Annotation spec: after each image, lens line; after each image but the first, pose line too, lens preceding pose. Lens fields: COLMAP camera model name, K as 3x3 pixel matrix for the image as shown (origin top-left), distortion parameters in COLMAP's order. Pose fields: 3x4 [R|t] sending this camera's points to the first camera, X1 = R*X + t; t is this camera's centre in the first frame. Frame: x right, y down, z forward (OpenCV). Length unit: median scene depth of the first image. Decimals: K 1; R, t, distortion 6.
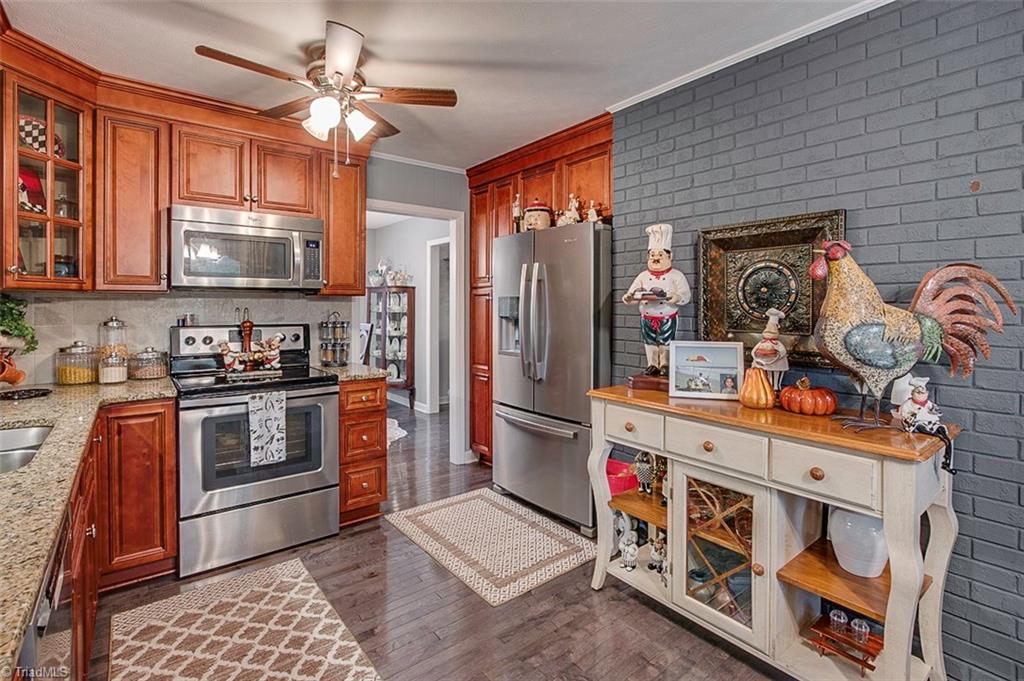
lens RADIAL K [[488.2, 0, 511.2], [0, 488.2, 307.6], [0, 0, 1]] dist [-0.000910, 0.000114]
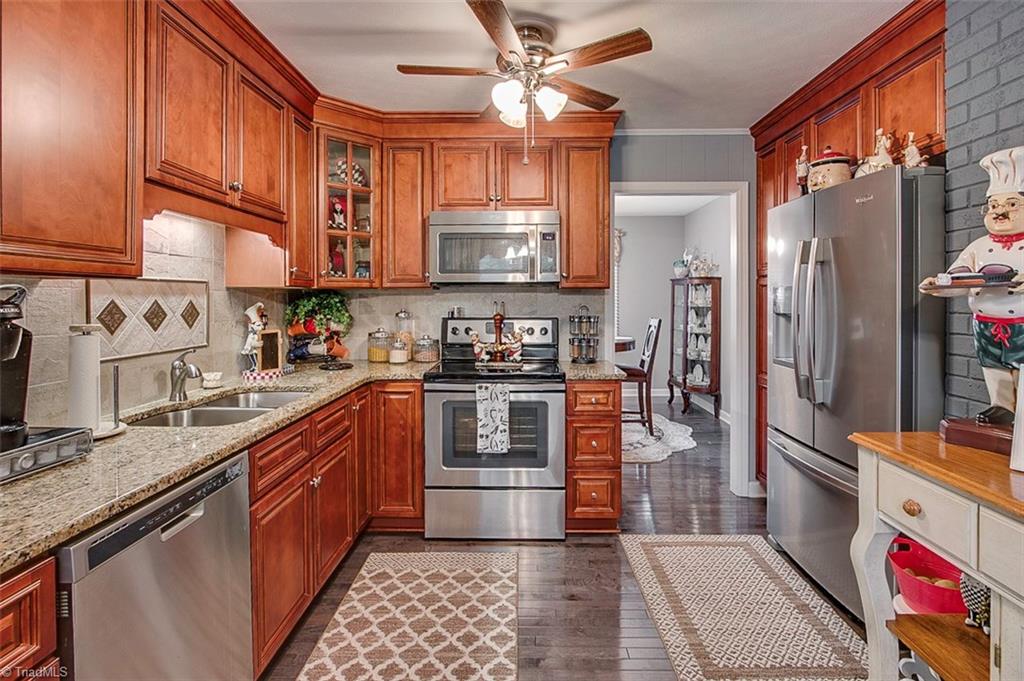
lens RADIAL K [[504.2, 0, 513.9], [0, 504.2, 301.9], [0, 0, 1]] dist [-0.015506, 0.007205]
pose [[0.776237, 0.000153, -0.630441, 0.189451], [0.000436, 1.000000, 0.000780, 0.000035], [0.630441, -0.000880, 0.776237, 0.184403]]
